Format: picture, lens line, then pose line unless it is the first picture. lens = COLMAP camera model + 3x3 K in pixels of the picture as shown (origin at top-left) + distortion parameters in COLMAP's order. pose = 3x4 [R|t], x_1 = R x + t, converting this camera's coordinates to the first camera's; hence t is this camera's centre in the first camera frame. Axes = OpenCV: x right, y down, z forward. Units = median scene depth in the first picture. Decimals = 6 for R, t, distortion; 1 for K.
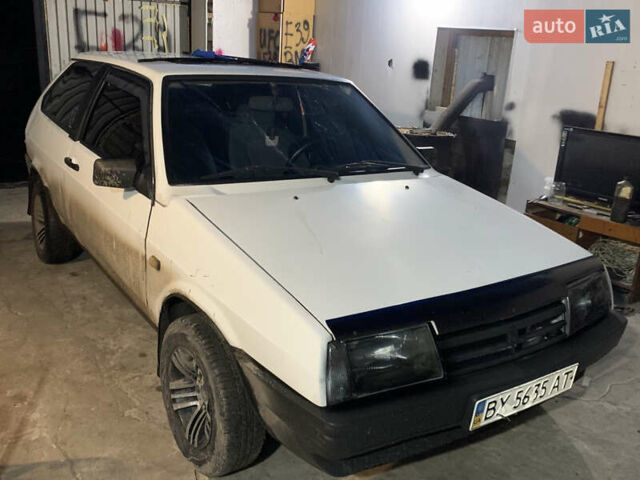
lens RADIAL K [[615.9, 0, 316.4], [0, 615.9, 240.1], [0, 0, 1]] dist [0.084669, -0.195077]
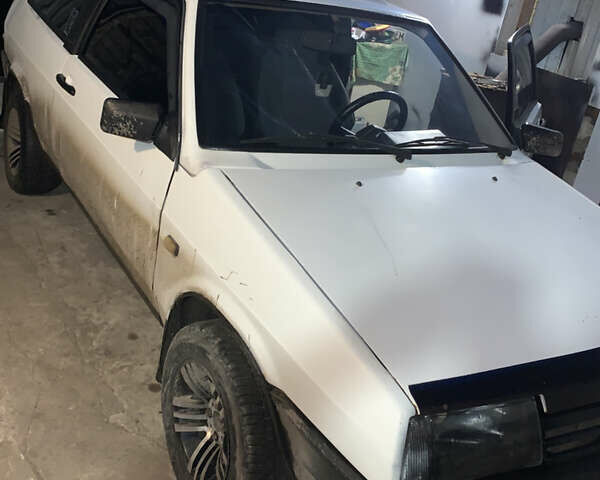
lens RADIAL K [[698.4, 0, 302.4], [0, 698.4, 235.3], [0, 0, 1]] dist [0.134778, -0.346262]
pose [[0.991635, 0.128999, 0.004288, -0.095059], [-0.128767, 0.986487, 0.101308, -0.080358], [0.008838, -0.101013, 0.994846, 0.113869]]
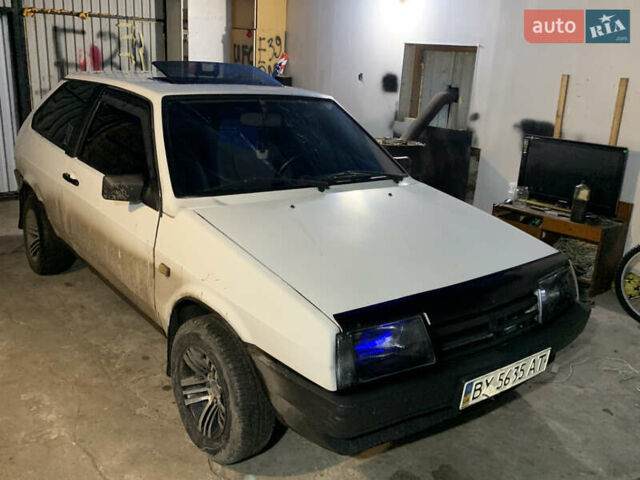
lens RADIAL K [[609.4, 0, 315.8], [0, 609.4, 237.9], [0, 0, 1]] dist [0.097657, -0.230347]
pose [[0.998131, -0.024915, 0.055809, -0.051197], [0.025729, 0.999572, -0.013917, 0.002891], [-0.055439, 0.015327, 0.998344, -0.078758]]
